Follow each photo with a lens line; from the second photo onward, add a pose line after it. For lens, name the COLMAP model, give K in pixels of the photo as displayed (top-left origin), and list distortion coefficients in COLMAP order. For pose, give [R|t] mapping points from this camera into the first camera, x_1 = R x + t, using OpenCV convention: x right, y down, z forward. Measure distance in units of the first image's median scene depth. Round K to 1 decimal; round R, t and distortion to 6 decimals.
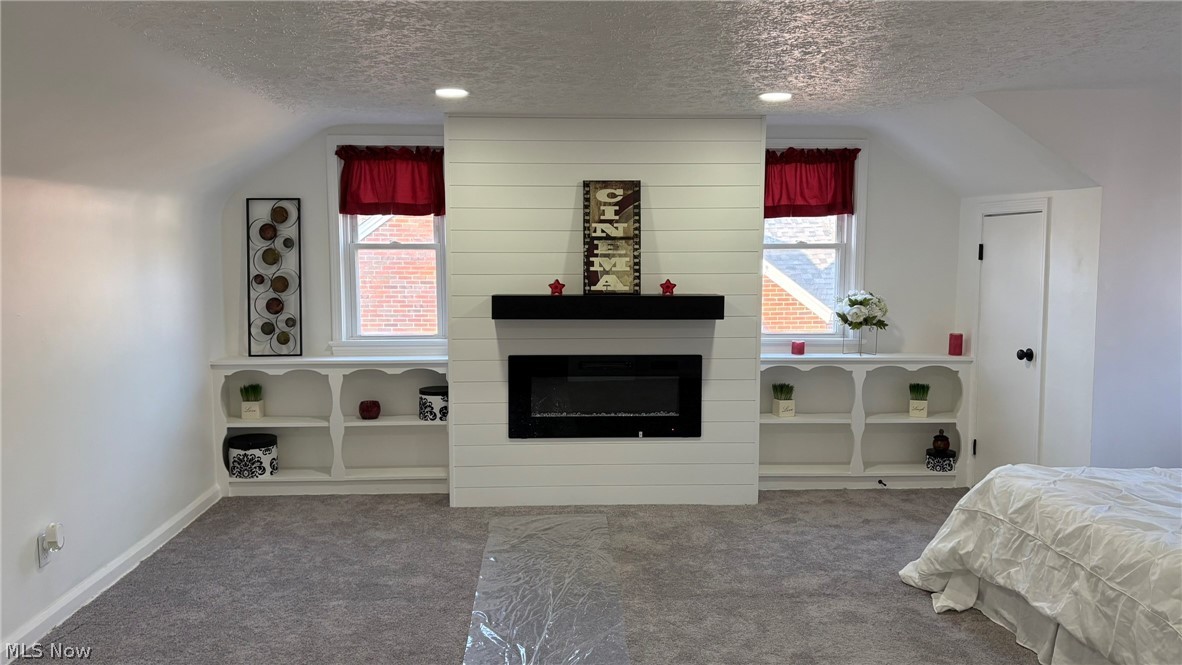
lens RADIAL K [[875.2, 0, 588.9], [0, 875.2, 331.8], [0, 0, 1]] dist [0.023731, -0.052740]
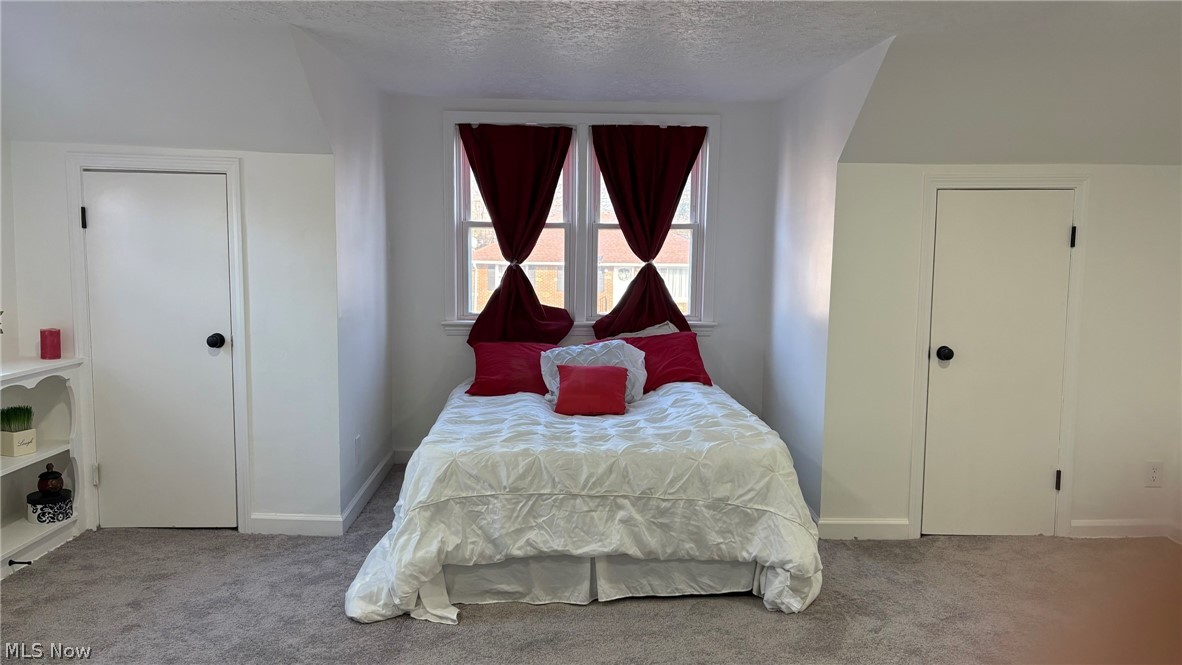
lens RADIAL K [[875.2, 0, 587.0], [0, 875.2, 332.5], [0, 0, 1]] dist [0.023731, -0.052740]
pose [[0.034623, -0.096881, 0.994694, -0.445863], [0.079393, 0.992411, 0.093895, -0.043177], [-0.996242, 0.075720, 0.042052, 0.802778]]
